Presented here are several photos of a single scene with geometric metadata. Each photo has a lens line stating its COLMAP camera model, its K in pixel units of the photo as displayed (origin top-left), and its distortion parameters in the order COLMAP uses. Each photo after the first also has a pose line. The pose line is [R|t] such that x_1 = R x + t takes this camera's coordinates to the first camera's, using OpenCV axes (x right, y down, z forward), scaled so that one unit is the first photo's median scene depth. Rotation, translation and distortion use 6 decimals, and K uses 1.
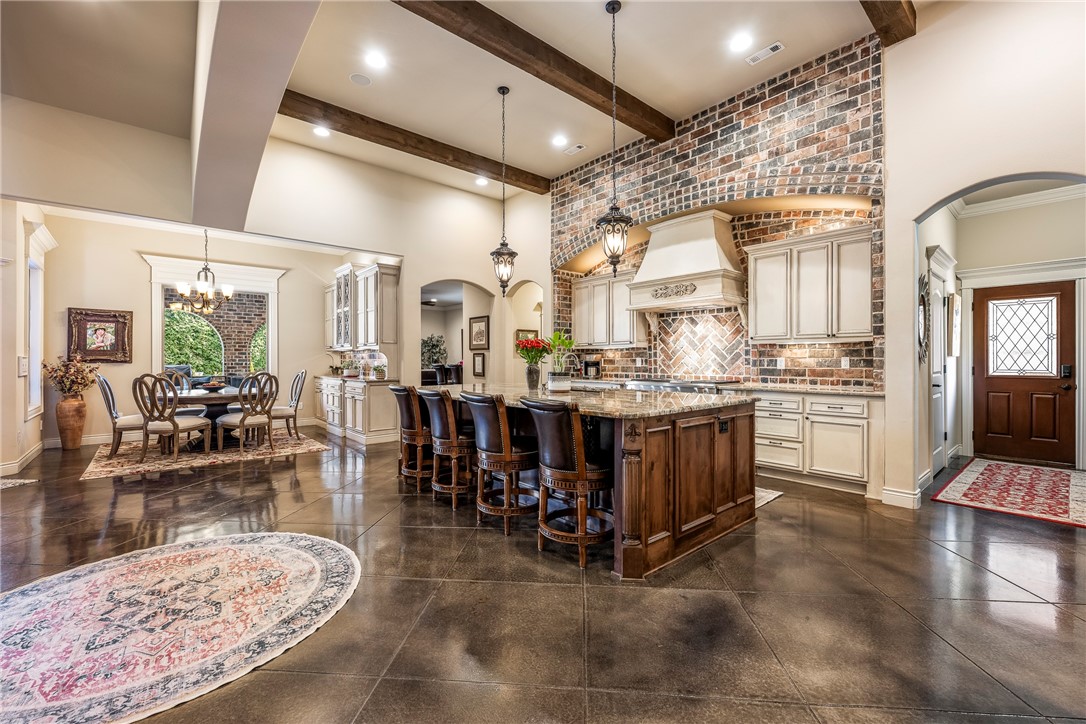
lens RADIAL K [[462.4, 0, 547.0], [0, 462.4, 356.7], [0, 0, 1]] dist [-0.000349, -0.000162]
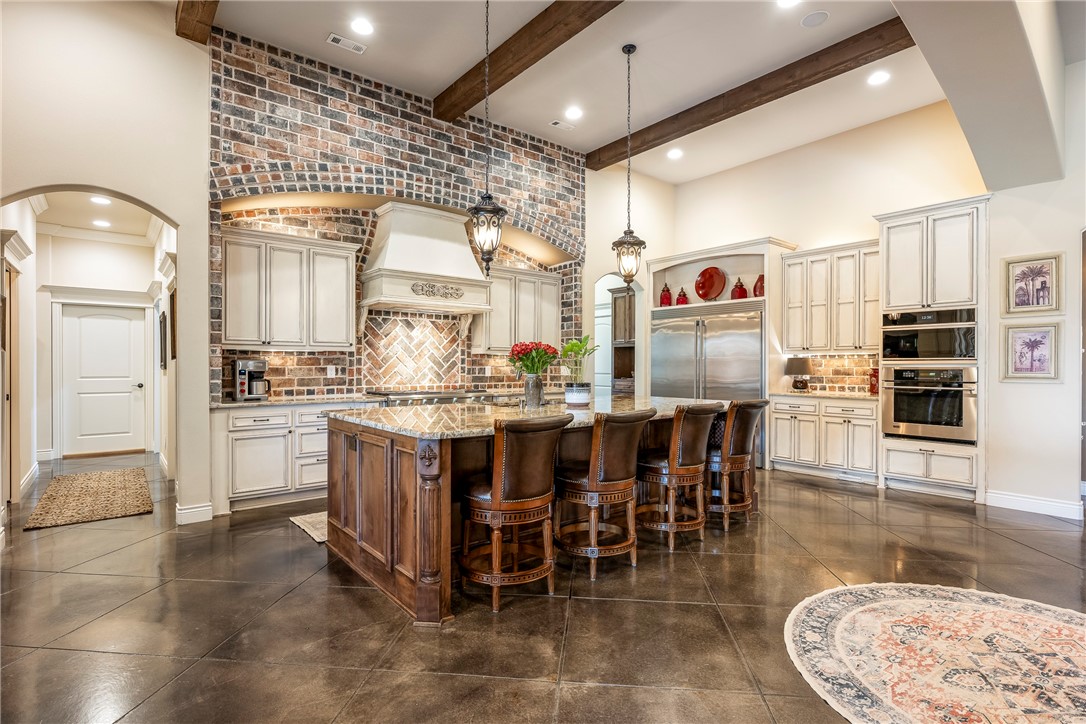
lens RADIAL K [[532.8, 0, 541.4], [0, 532.8, 363.6], [0, 0, 1]] dist [-0.003347, -0.000193]
pose [[0.017407, 0.006913, 0.999825, -1.344233], [-0.006626, 0.999955, -0.006799, 0.006000], [-0.999827, -0.006507, 0.017452, 1.412108]]
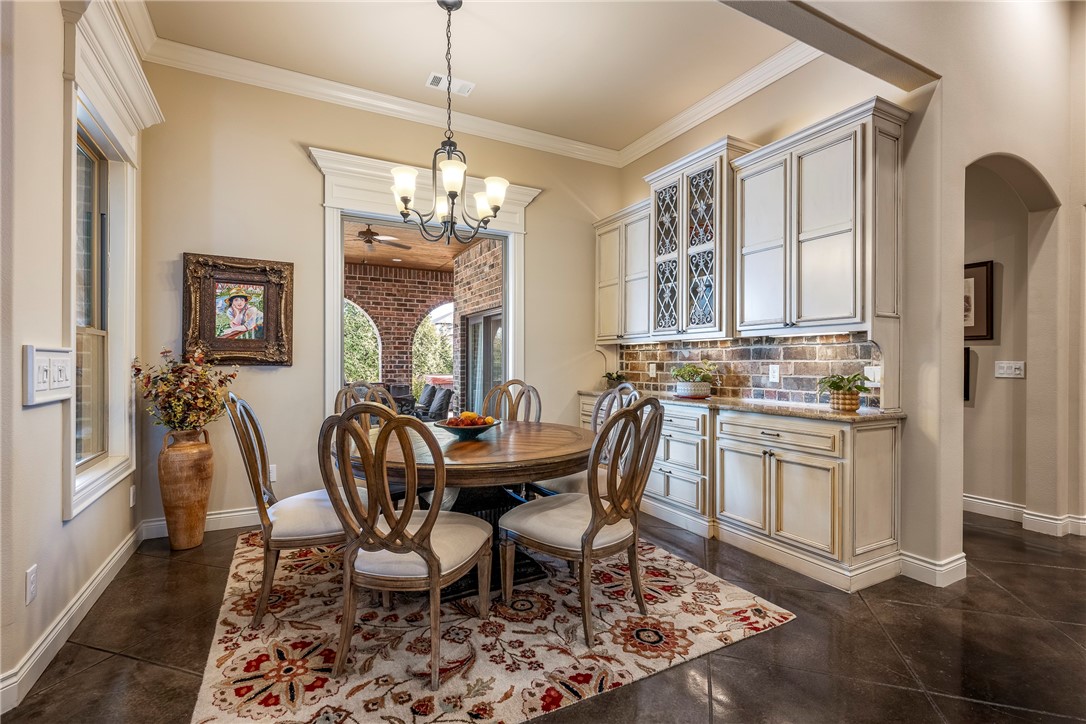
lens RADIAL K [[483.9, 0, 543.4], [0, 483.9, 362.5], [0, 0, 1]] dist [-0.000066, -0.000298]
pose [[0.977315, 0.005637, -0.211715, -0.465310], [-0.004484, 0.999972, 0.005926, 0.004944], [0.211743, -0.004842, 0.977313, 0.486923]]
